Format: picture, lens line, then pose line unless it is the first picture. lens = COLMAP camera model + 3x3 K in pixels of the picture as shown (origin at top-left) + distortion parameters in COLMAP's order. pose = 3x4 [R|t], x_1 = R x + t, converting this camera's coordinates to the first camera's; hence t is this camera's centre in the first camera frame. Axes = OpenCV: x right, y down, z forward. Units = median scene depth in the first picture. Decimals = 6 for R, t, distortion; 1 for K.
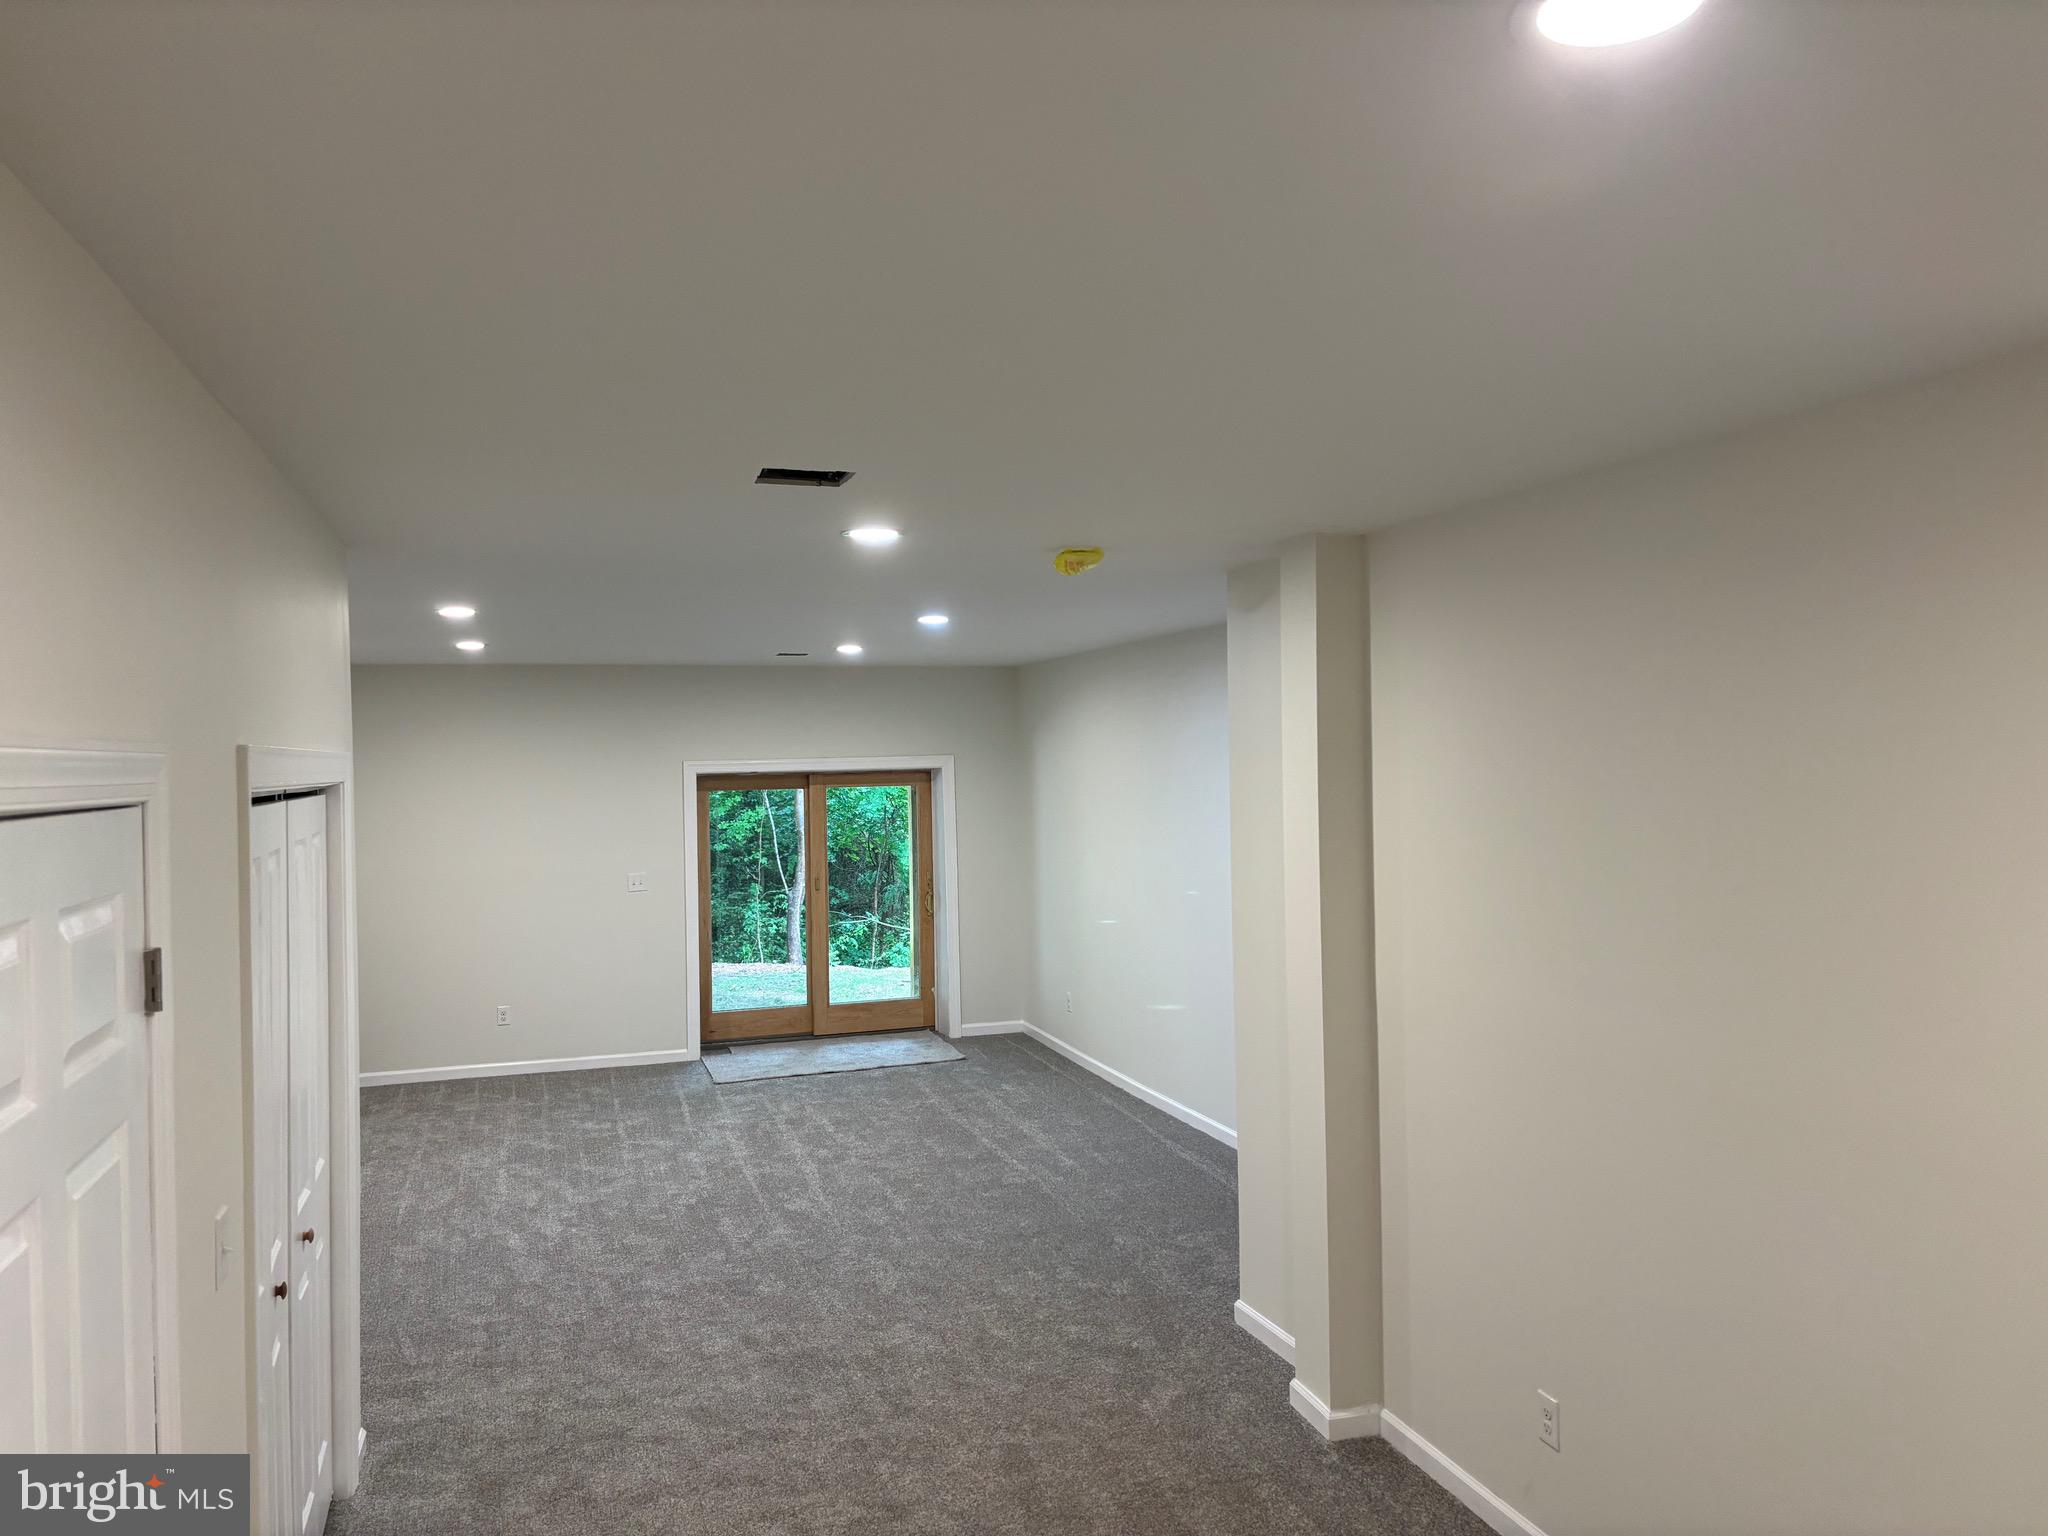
lens RADIAL K [[1545.6, 0, 1014.2], [0, 1545.6, 754.5], [0, 0, 1]] dist [0.044760, -0.043550]
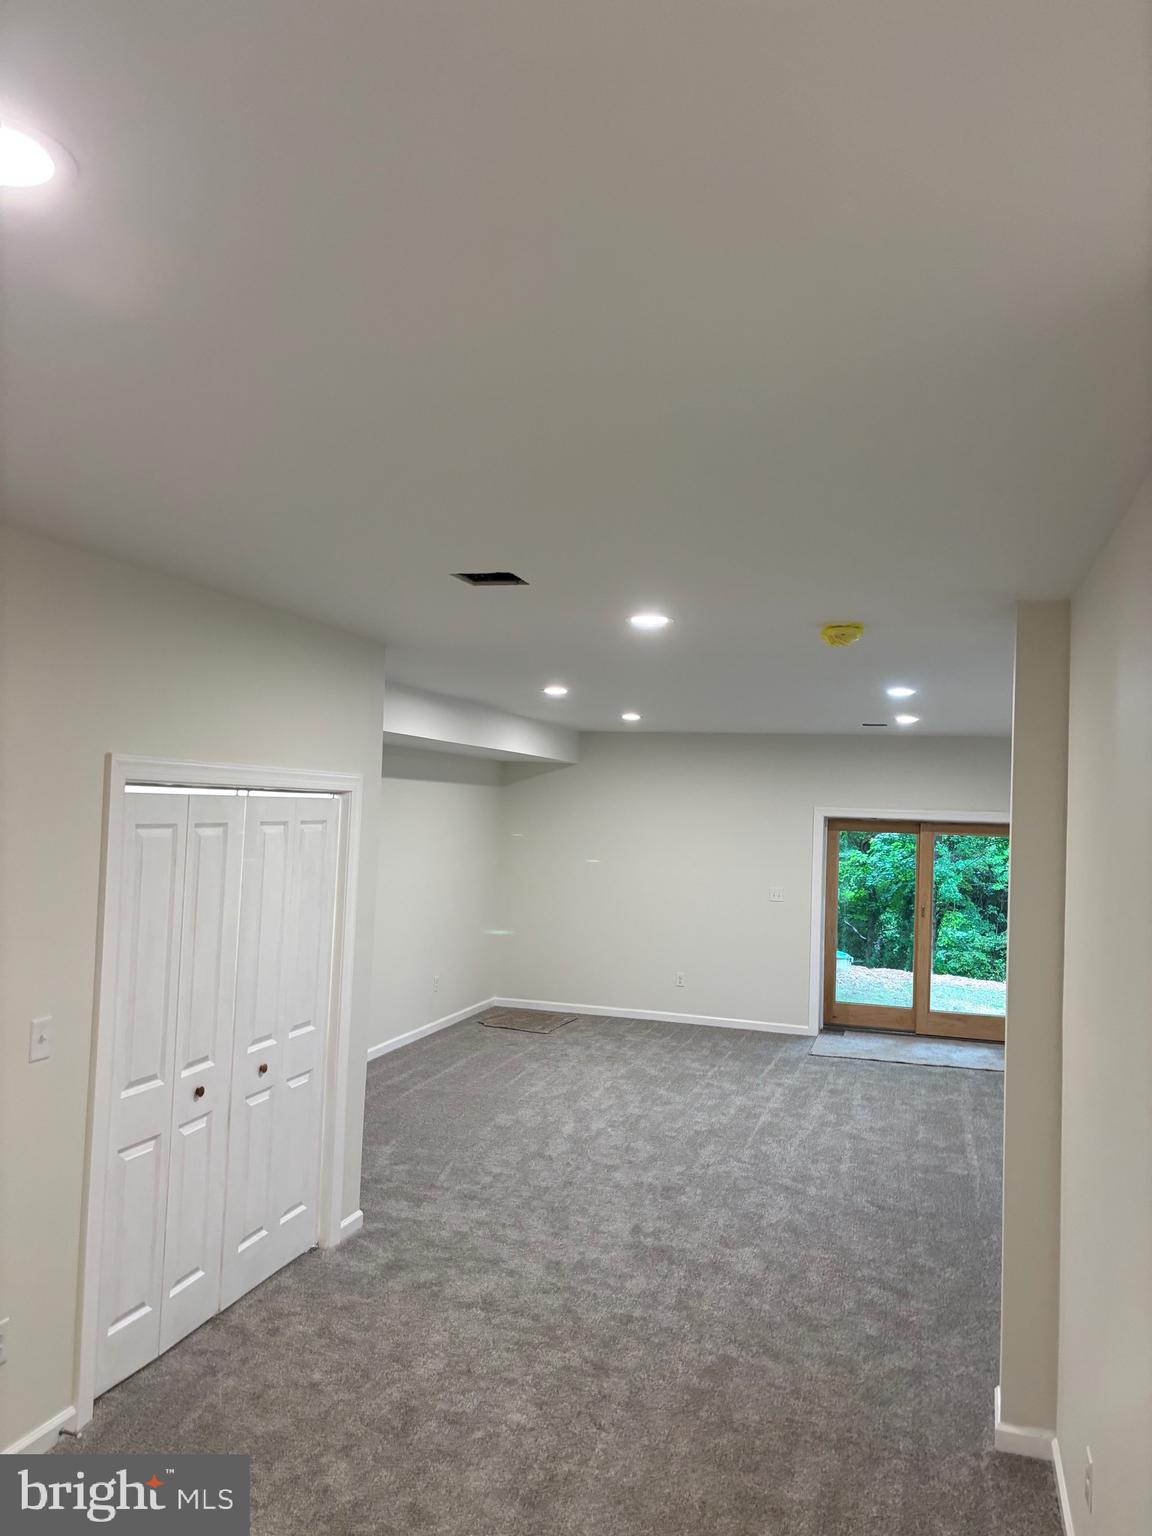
lens RADIAL K [[1162.3, 0, 579.2], [0, 1162.3, 746.9], [0, 0, 1]] dist [0.008886, 0.005328]
pose [[0.815925, 0.015354, -0.577954, 0.242661], [-0.048547, 0.997936, -0.042026, 0.006184], [0.576116, 0.062348, 0.814987, 0.090445]]
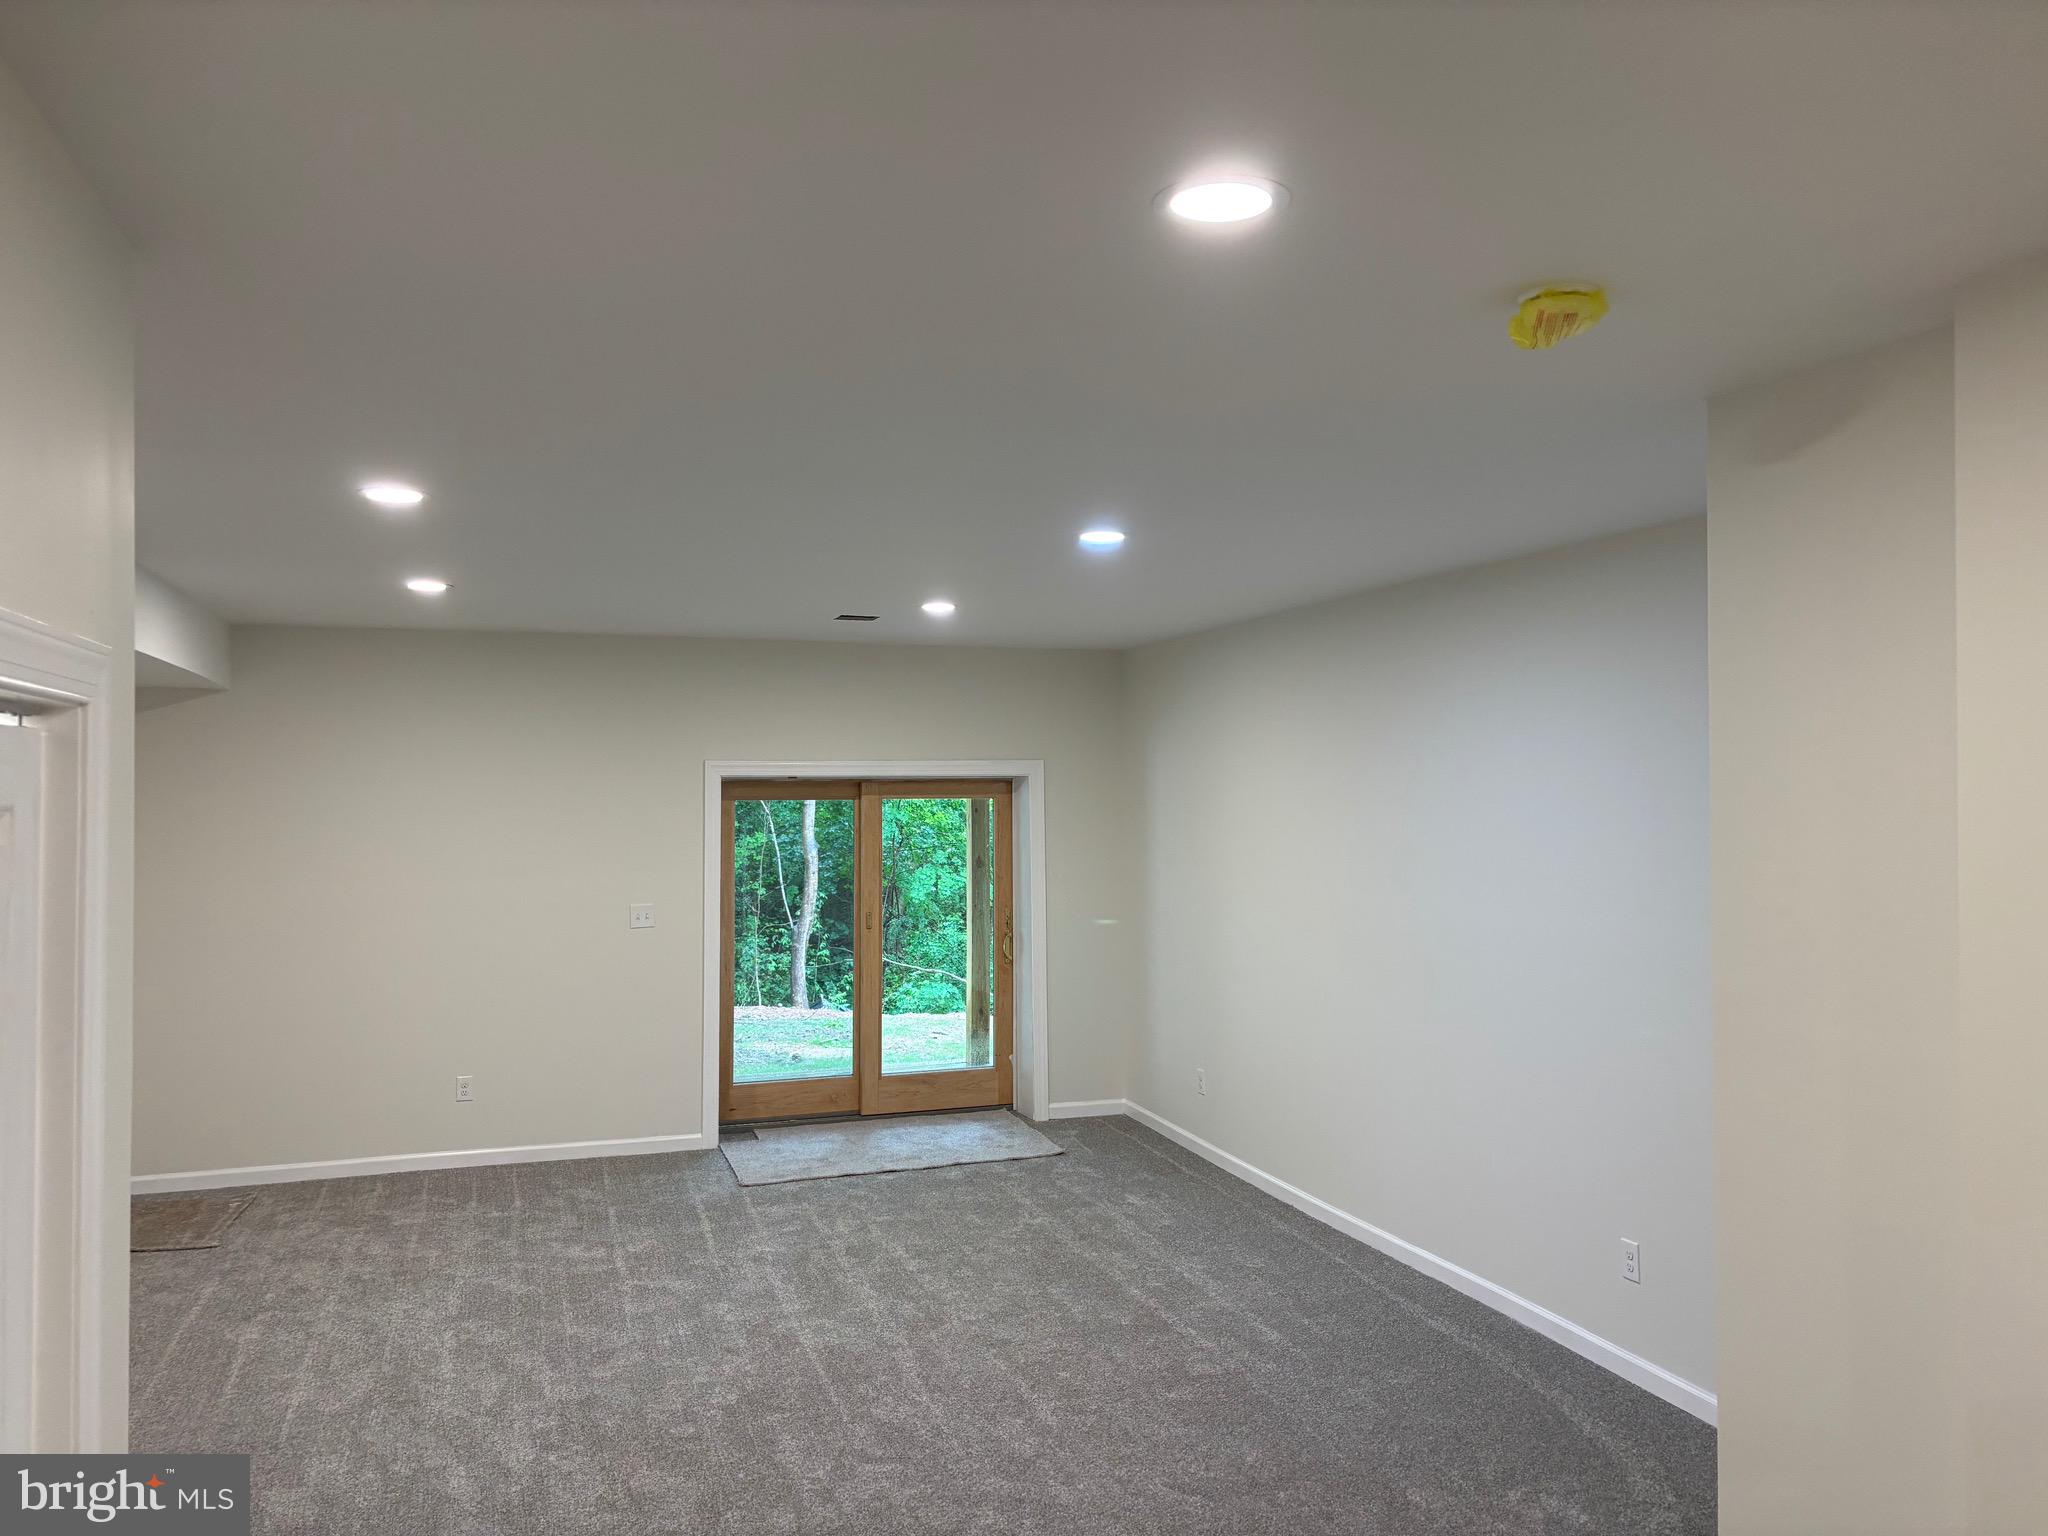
lens RADIAL K [[1531.4, 0, 990.6], [0, 1531.4, 763.9], [0, 0, 1]] dist [0.001237, 0.097272]
pose [[0.999883, 0.015287, 0.000283, -0.087498], [-0.015280, 0.999734, -0.017299, 0.021579], [-0.000548, 0.017293, 0.999850, 0.292320]]
